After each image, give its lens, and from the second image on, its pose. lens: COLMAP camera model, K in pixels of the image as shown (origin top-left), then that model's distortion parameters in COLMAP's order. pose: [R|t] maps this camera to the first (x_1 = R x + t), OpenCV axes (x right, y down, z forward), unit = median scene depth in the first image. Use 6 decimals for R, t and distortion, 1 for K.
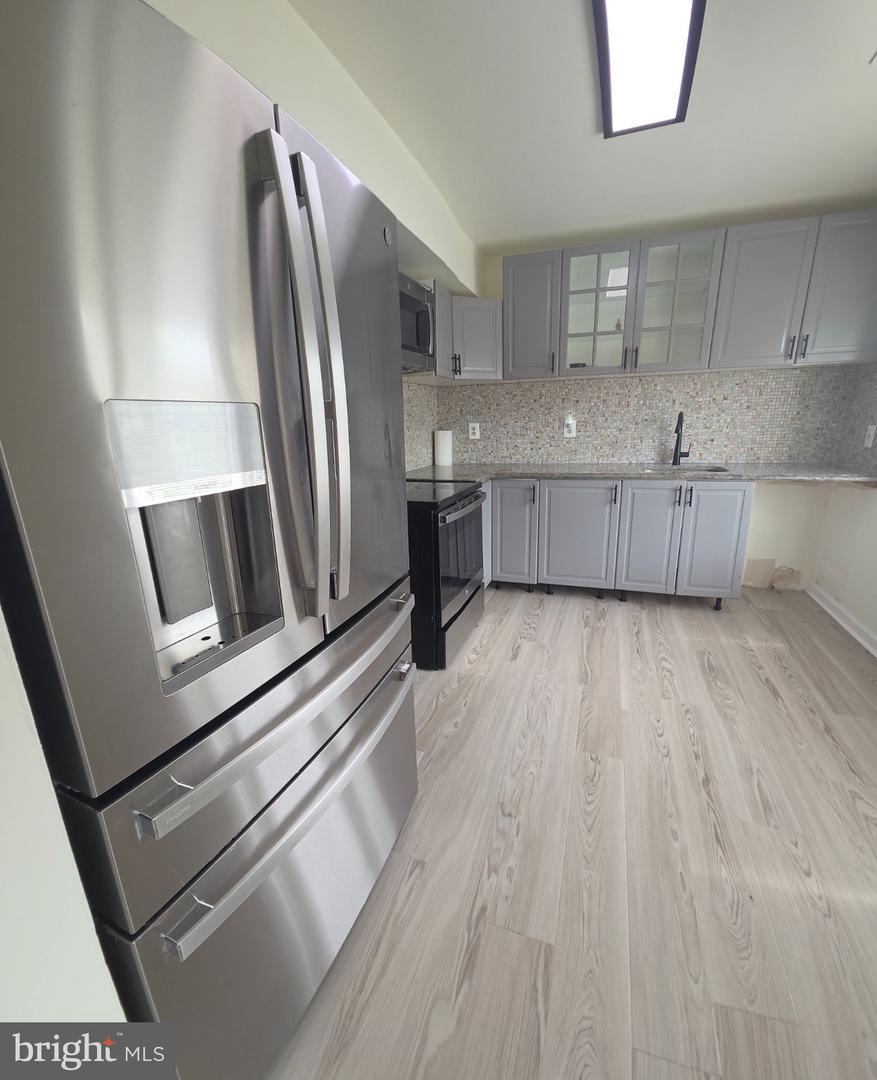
lens RADIAL K [[447.1, 0, 460.3], [0, 447.1, 542.8], [0, 0, 1]] dist [-0.017296, 0.000120]
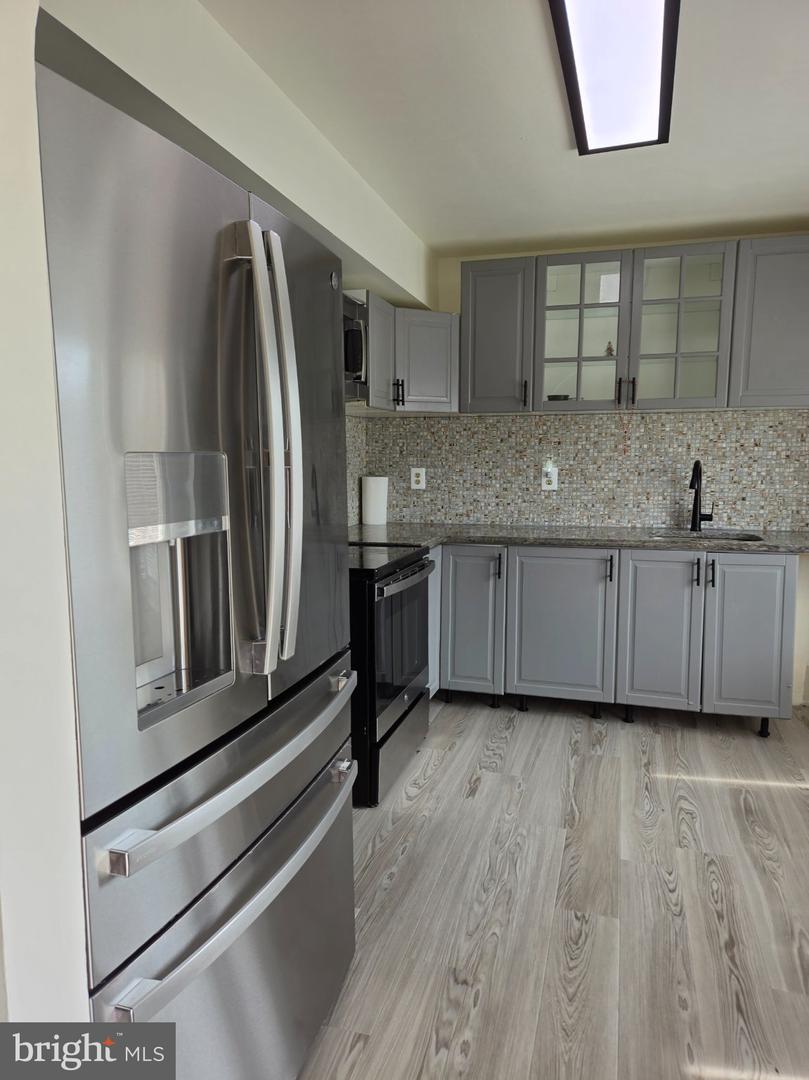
lens RADIAL K [[723.0, 0, 409.0], [0, 723.0, 521.4], [0, 0, 1]] dist [0.030836, 0.001449]
pose [[0.999210, 0.027814, 0.028393, -0.019527], [-0.022106, 0.982565, -0.184601, 0.044387], [-0.033033, 0.183828, 0.982403, -0.175012]]
